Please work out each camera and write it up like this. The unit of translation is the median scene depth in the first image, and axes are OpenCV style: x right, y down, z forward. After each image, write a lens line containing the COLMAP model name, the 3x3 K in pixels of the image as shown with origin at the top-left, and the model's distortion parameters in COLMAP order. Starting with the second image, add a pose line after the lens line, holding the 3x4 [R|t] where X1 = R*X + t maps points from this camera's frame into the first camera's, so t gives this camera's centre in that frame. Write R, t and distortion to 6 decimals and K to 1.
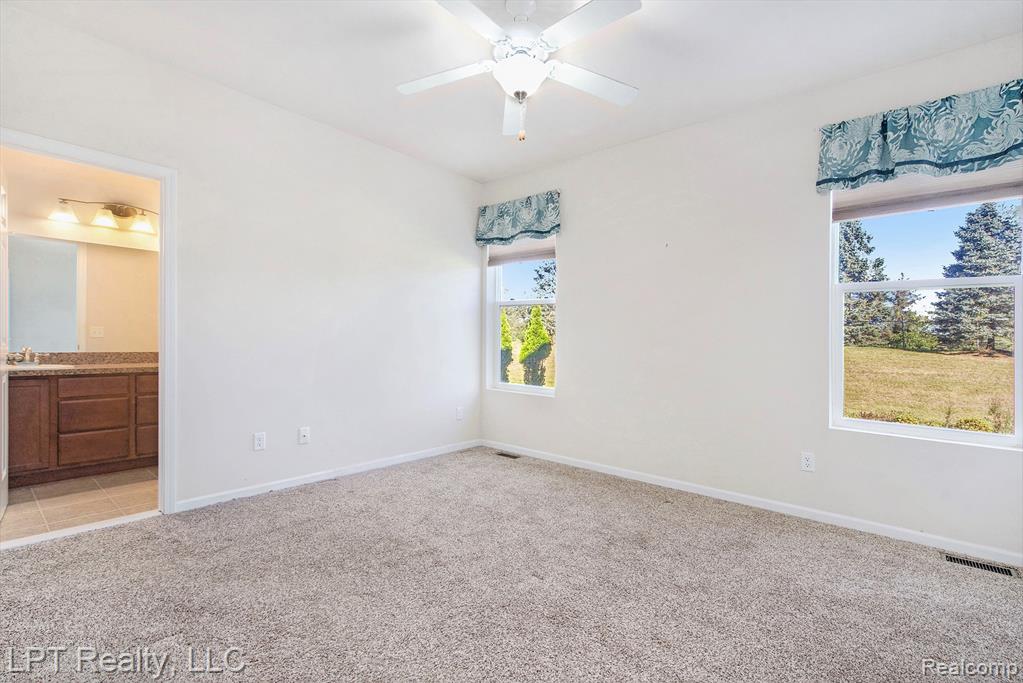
lens RADIAL K [[466.1, 0, 504.0], [0, 466.1, 339.4], [0, 0, 1]] dist [-0.001216, 0.002511]
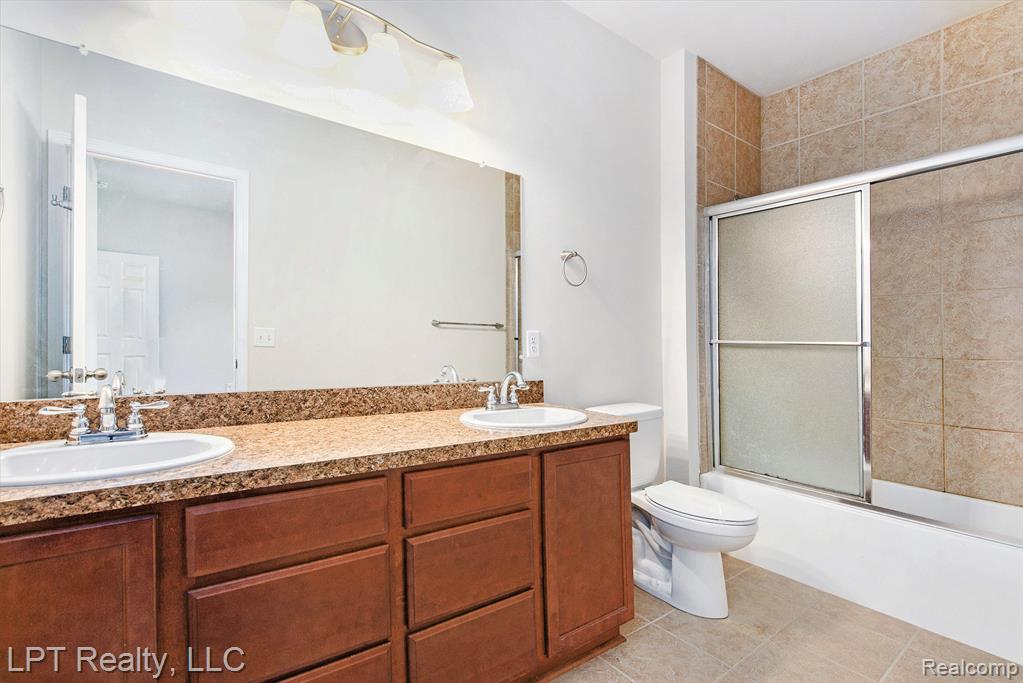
lens RADIAL K [[466.1, 0, 517.9], [0, 466.1, 336.7], [0, 0, 1]] dist [-0.001216, 0.002511]
pose [[0.982773, -0.011462, -0.184463, -0.664154], [0.008635, 0.999833, -0.016121, -0.009225], [0.184617, 0.014251, 0.982707, 0.713532]]
